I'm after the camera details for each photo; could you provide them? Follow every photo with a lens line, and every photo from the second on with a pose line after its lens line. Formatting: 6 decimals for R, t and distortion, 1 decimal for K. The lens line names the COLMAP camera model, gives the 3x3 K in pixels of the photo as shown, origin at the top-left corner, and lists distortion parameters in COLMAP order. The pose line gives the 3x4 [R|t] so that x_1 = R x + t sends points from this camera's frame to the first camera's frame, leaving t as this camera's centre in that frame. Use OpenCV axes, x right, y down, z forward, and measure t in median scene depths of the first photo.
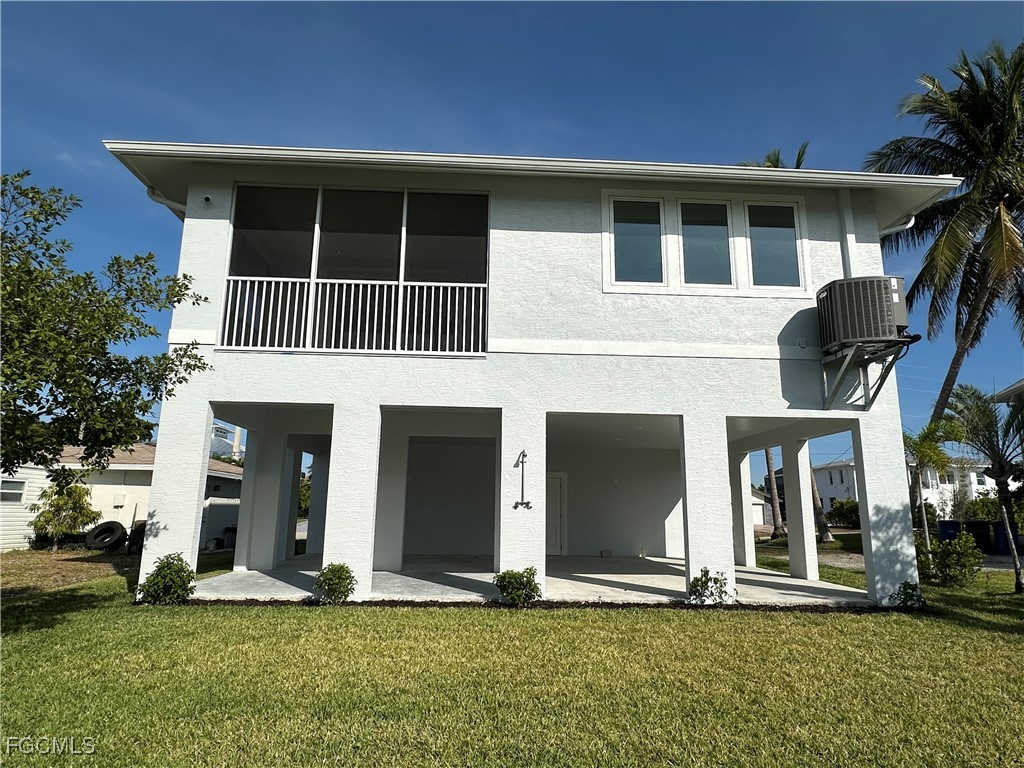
lens RADIAL K [[614.0, 0, 516.2], [0, 614.0, 387.3], [0, 0, 1]] dist [-0.002707, -0.000461]
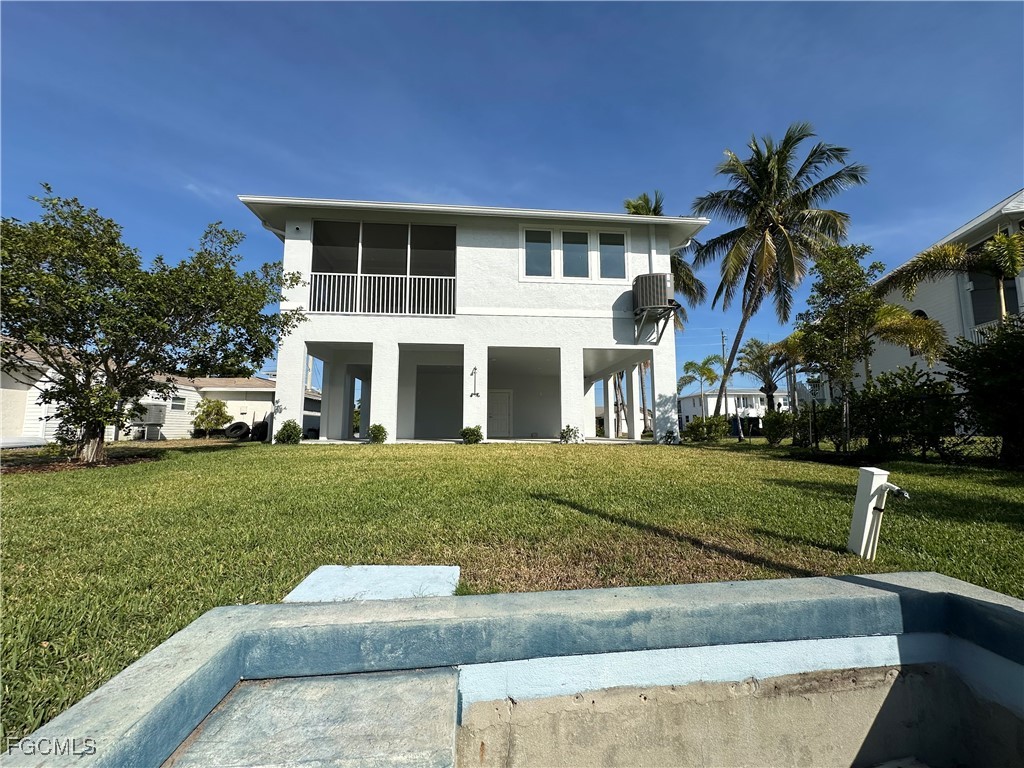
lens RADIAL K [[410.0, 0, 514.2], [0, 410.0, 383.4], [0, 0, 1]] dist [-0.000284, -0.000063]
pose [[0.999065, -0.009500, 0.042183, 0.075299], [0.005867, 0.996327, 0.085434, 0.045652], [-0.042840, -0.085107, 0.995450, -0.259907]]
